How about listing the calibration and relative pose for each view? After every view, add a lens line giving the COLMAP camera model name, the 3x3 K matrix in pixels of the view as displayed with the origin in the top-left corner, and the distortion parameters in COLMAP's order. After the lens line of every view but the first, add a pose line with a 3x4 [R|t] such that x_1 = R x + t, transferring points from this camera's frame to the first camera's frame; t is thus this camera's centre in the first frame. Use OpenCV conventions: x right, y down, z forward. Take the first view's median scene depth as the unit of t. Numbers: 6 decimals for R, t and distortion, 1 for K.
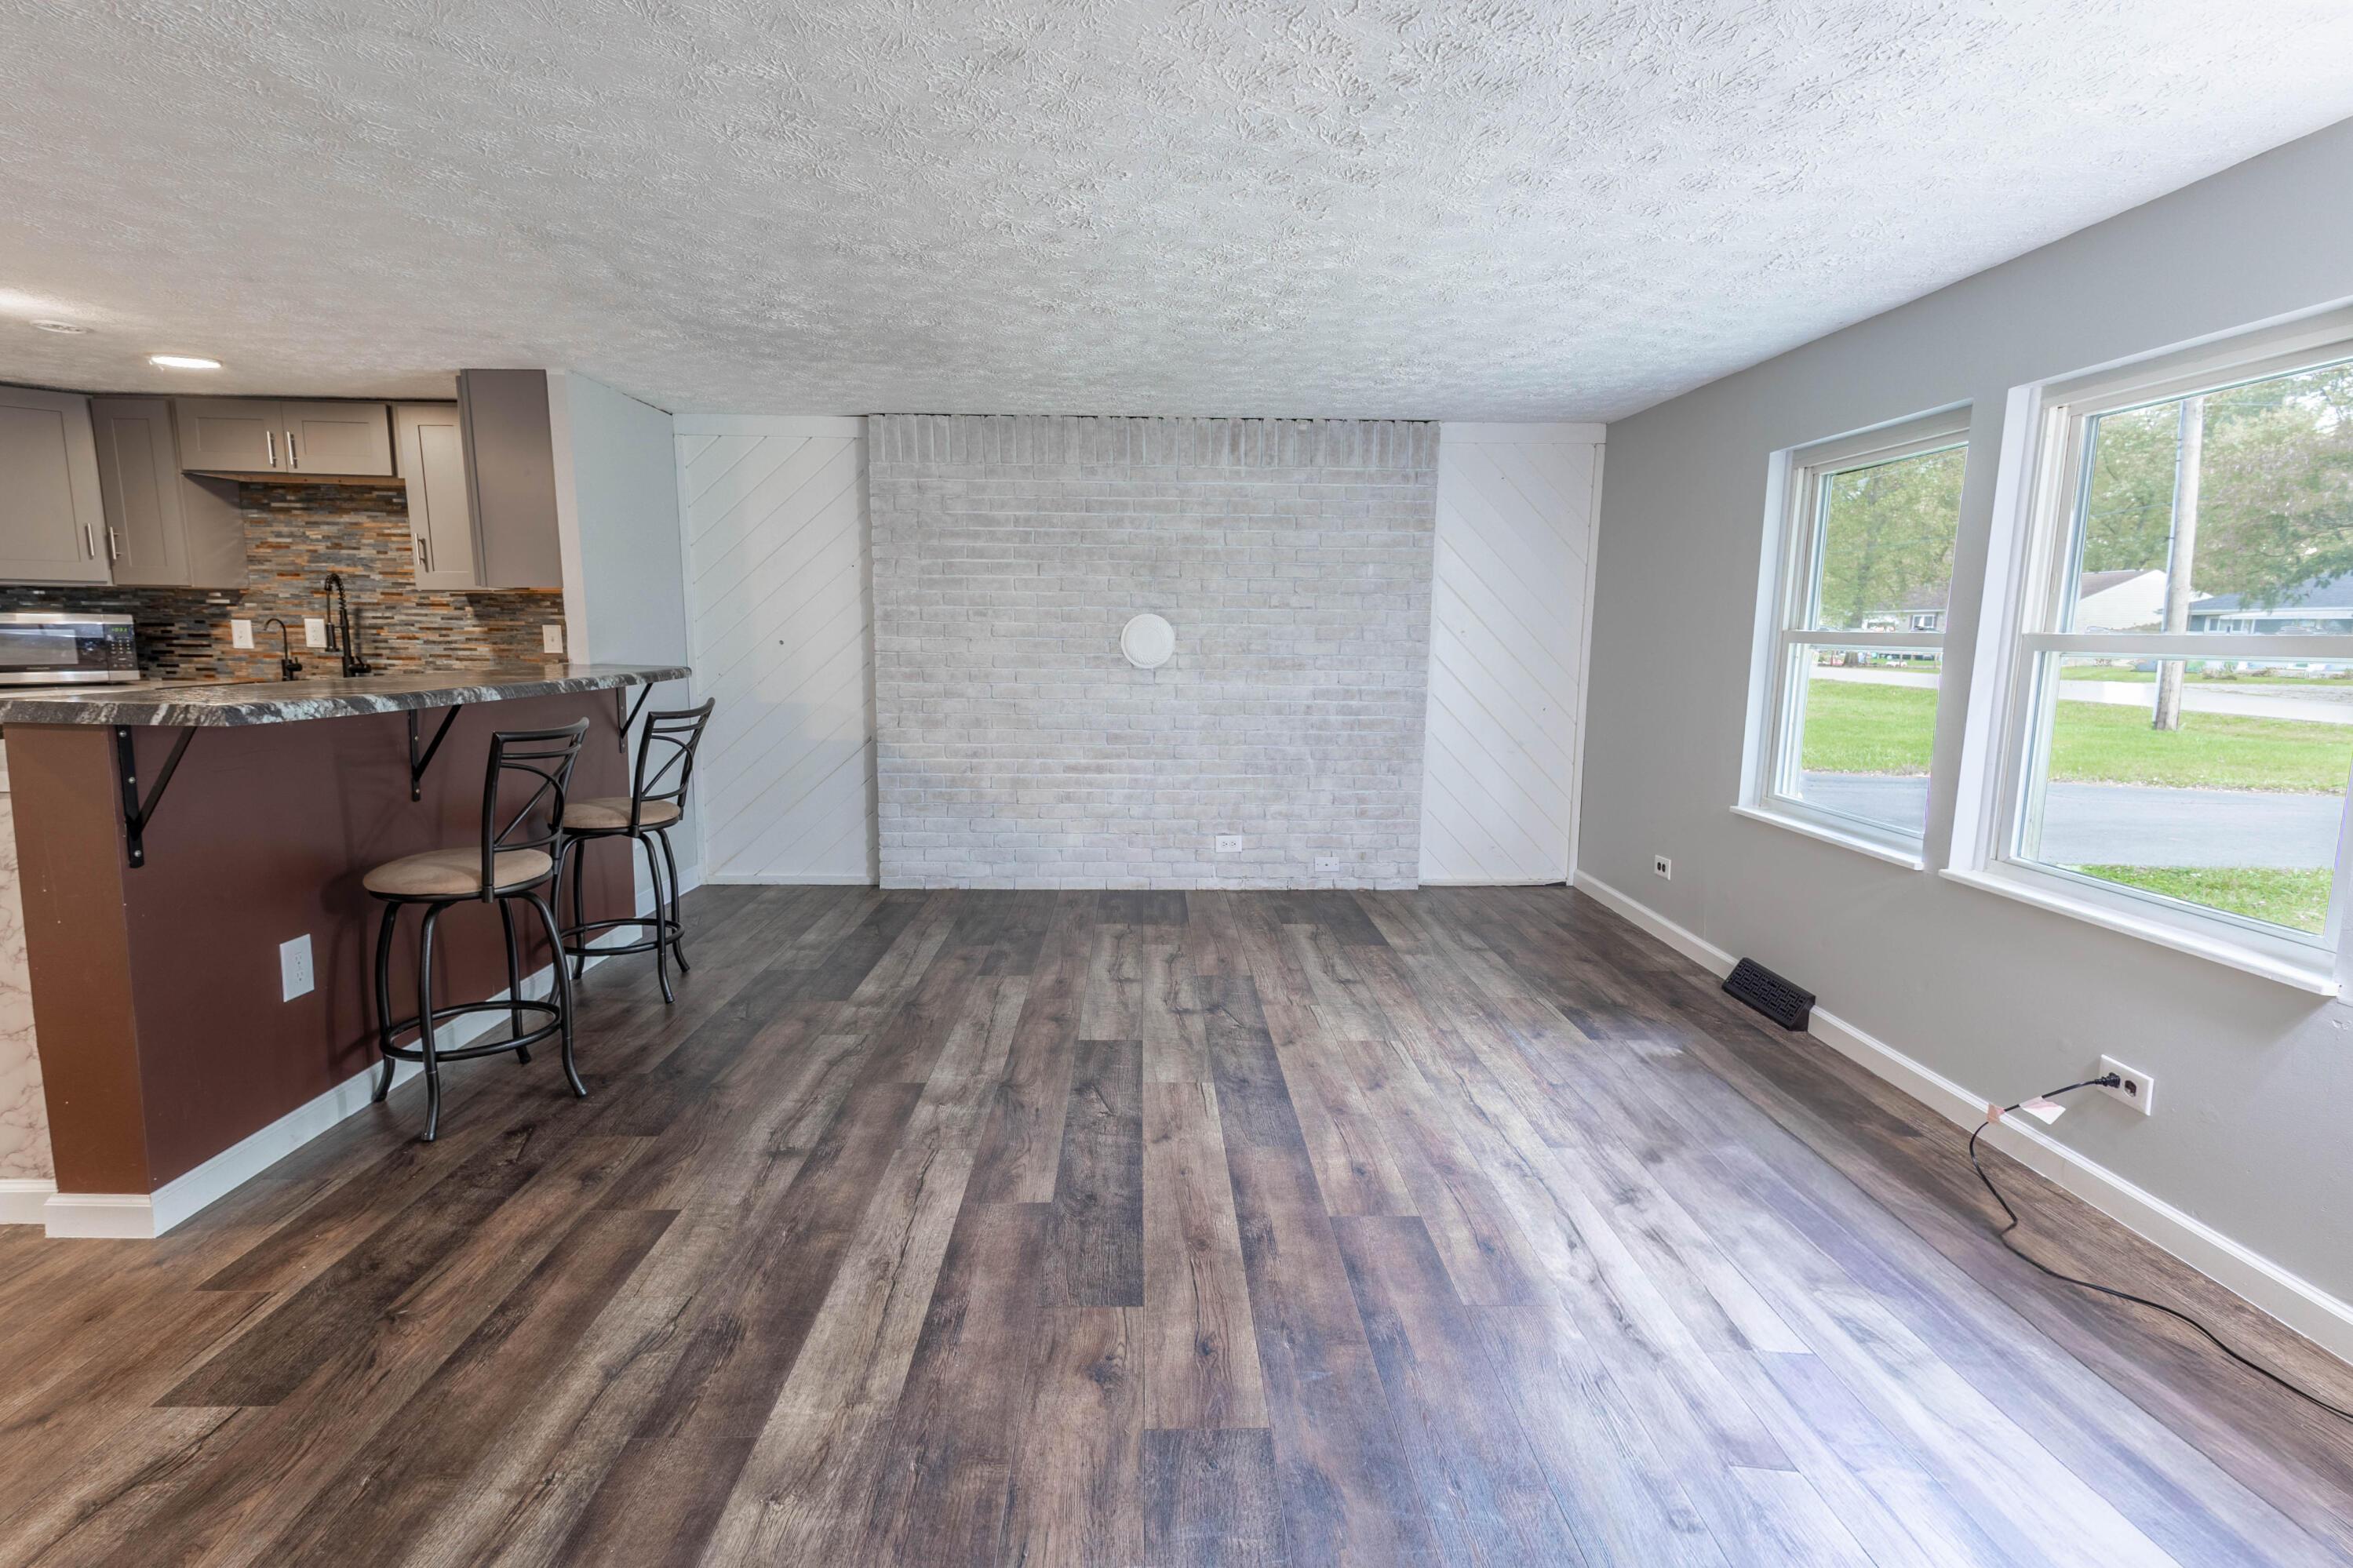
lens RADIAL K [[1103.0, 0, 1165.6], [0, 1103.0, 782.2], [0, 0, 1]] dist [0.000266, -0.000394]
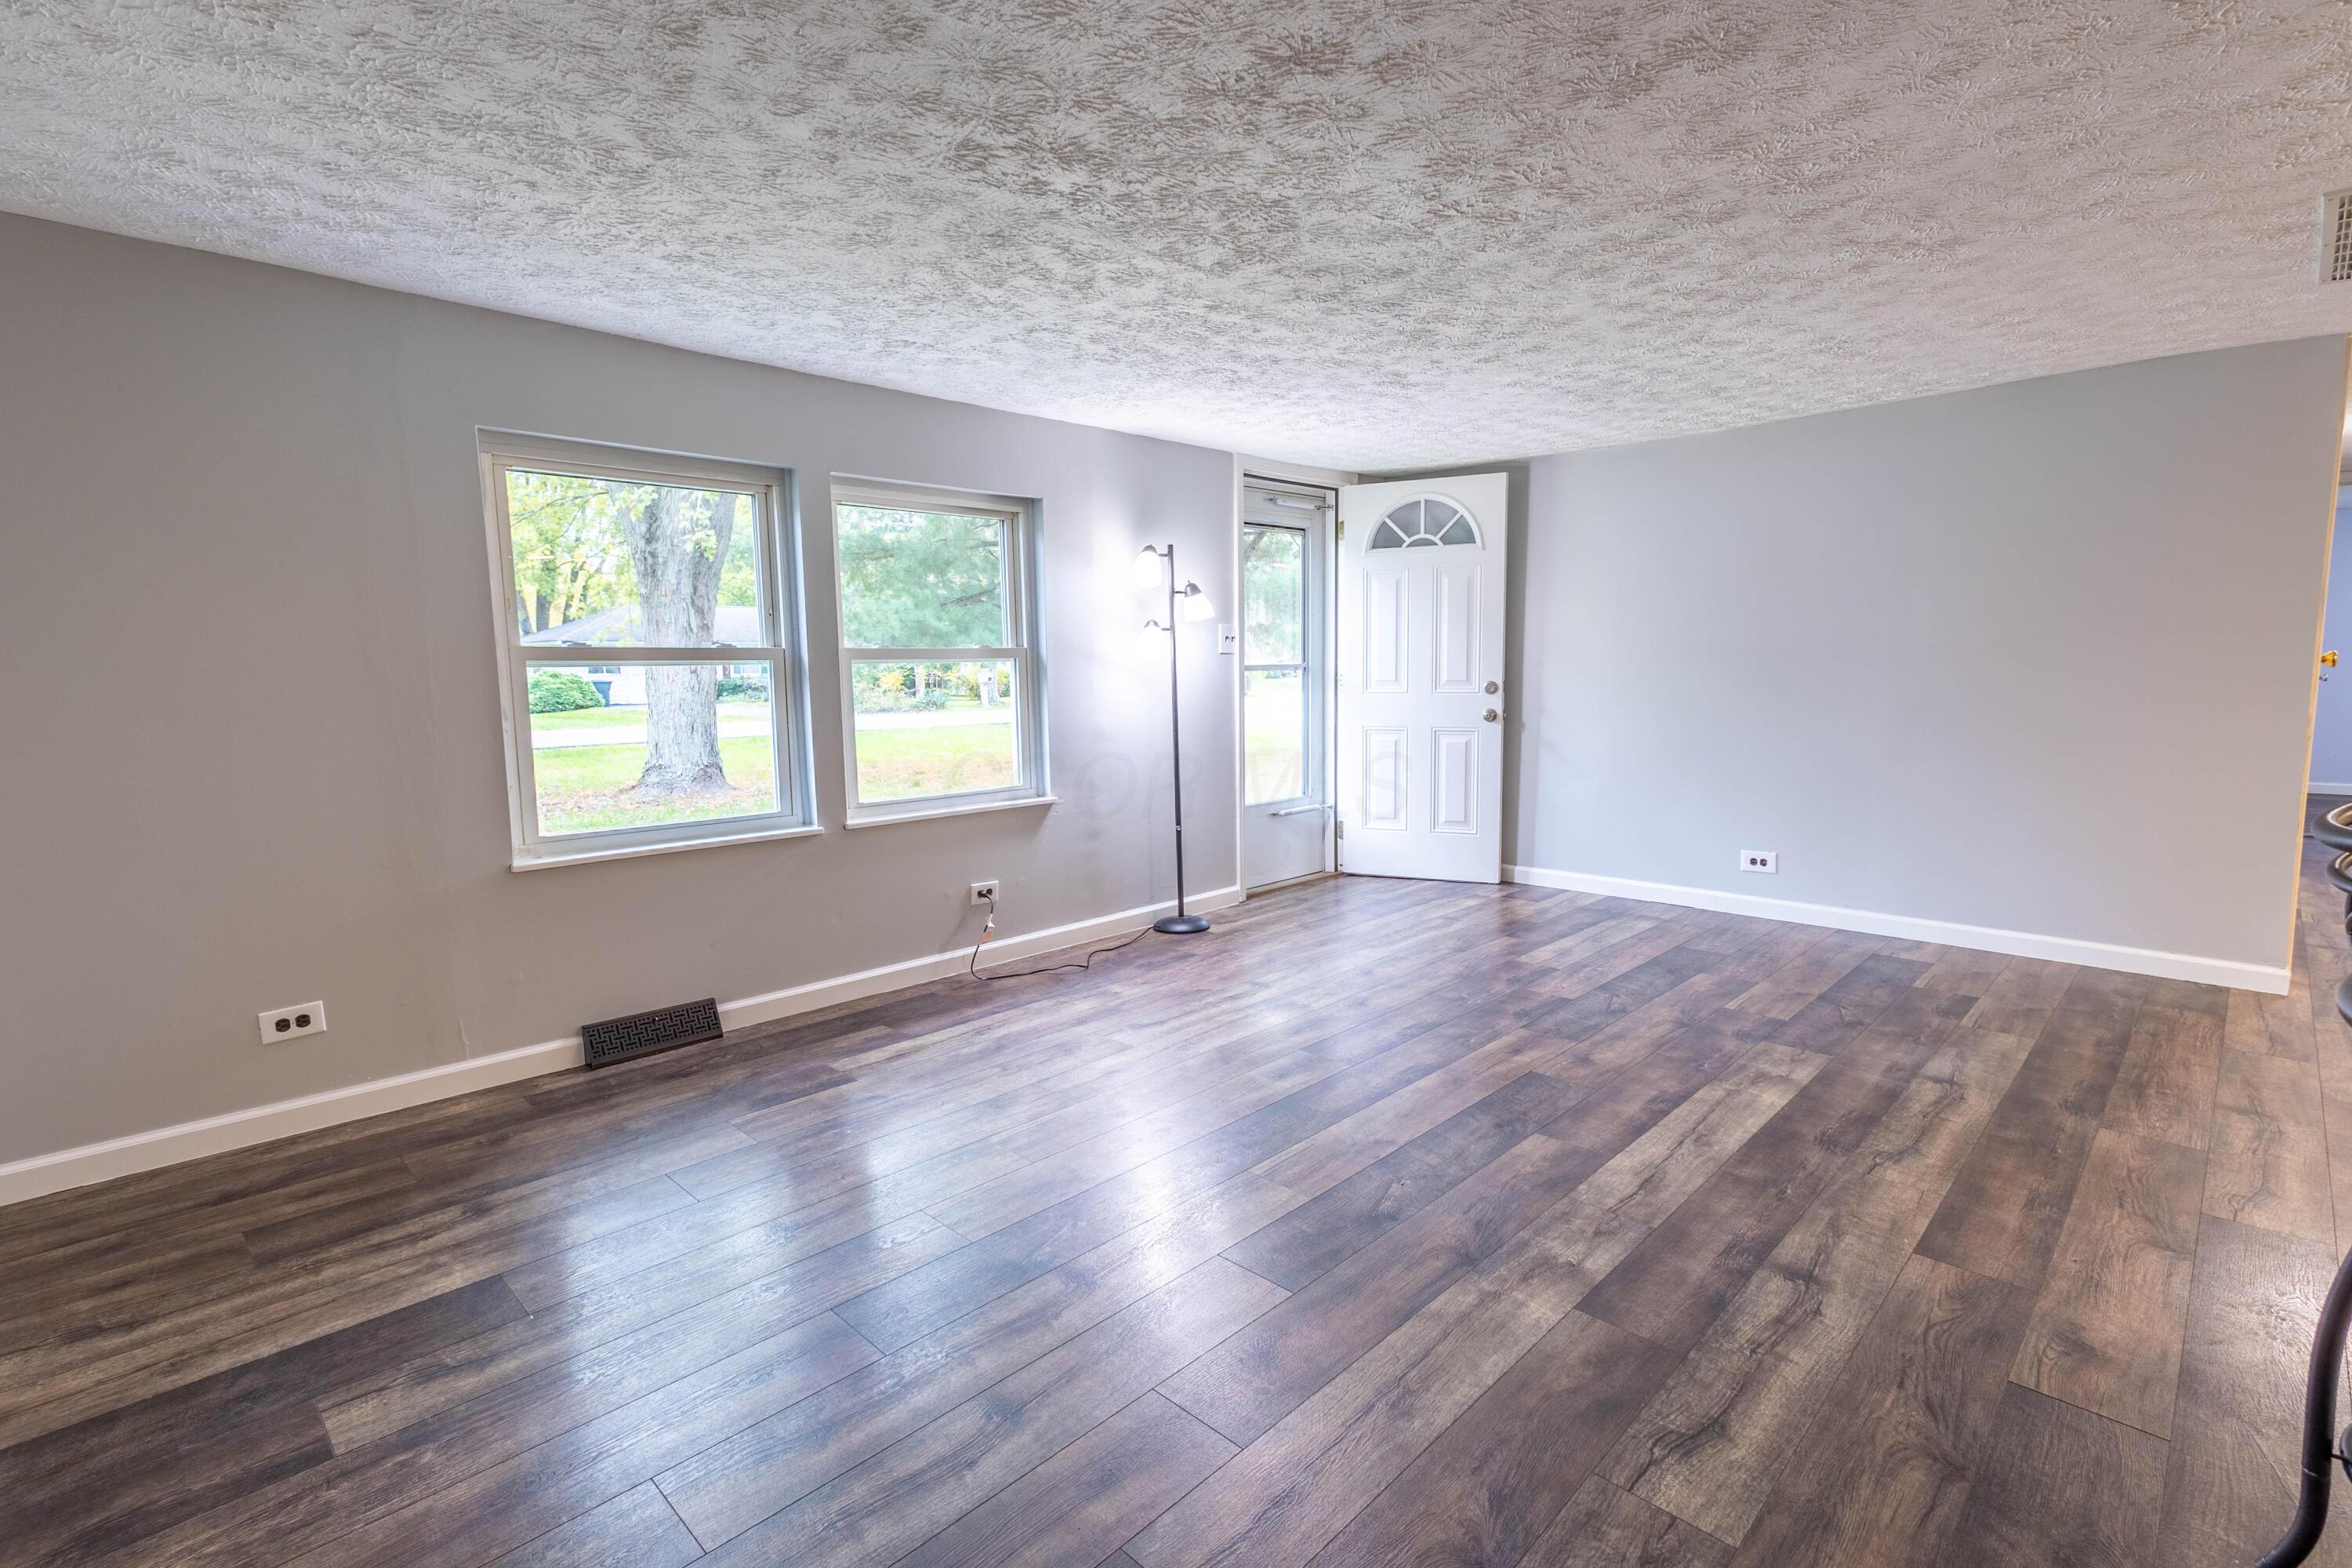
lens RADIAL K [[1102.7, 0, 1172.3], [0, 1102.7, 788.9], [0, 0, 1]] dist [0.000266, -0.000394]
pose [[-0.697991, -0.081858, 0.711413, -0.650695], [0.106454, 0.970546, 0.216120, -0.262253], [-0.708150, 0.226582, -0.668718, 2.030855]]
